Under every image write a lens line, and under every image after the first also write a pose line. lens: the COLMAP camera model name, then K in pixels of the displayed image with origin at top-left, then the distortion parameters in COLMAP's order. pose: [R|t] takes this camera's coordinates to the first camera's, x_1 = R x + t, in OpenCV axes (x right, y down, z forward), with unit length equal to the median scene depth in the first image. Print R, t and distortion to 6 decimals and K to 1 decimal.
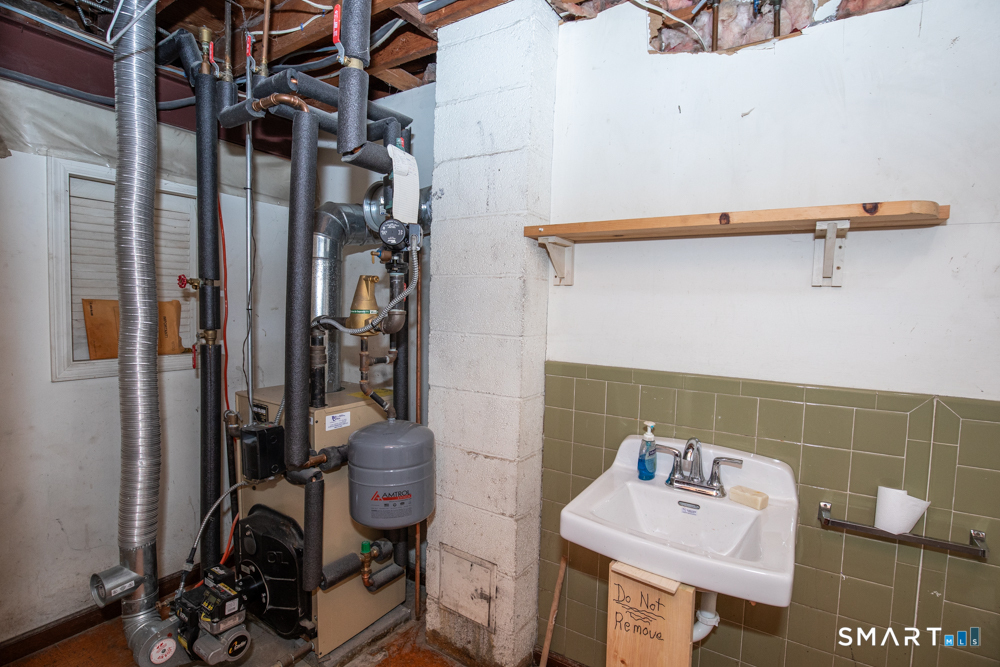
lens RADIAL K [[458.6, 0, 504.5], [0, 458.6, 332.4], [0, 0, 1]] dist [-0.034117, 0.006105]
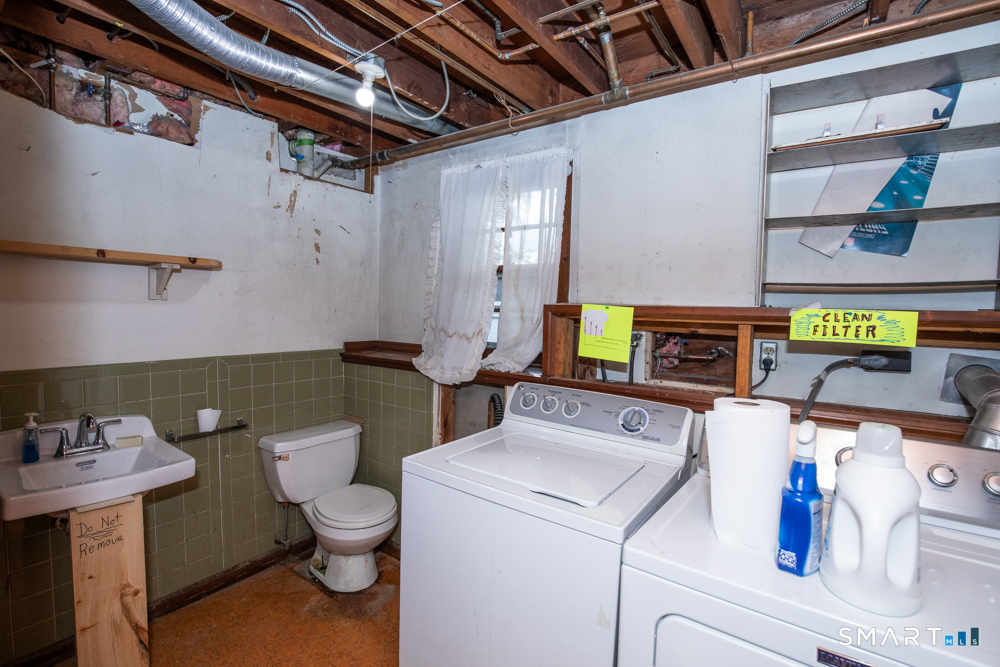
lens RADIAL K [[458.6, 0, 504.5], [0, 458.6, 332.4], [0, 0, 1]] dist [-0.034117, 0.006105]
pose [[0.000901, -0.062424, 0.998049, -1.011006], [0.040655, 0.997227, 0.062336, -0.037657], [-0.999173, 0.040520, 0.003436, -0.277034]]
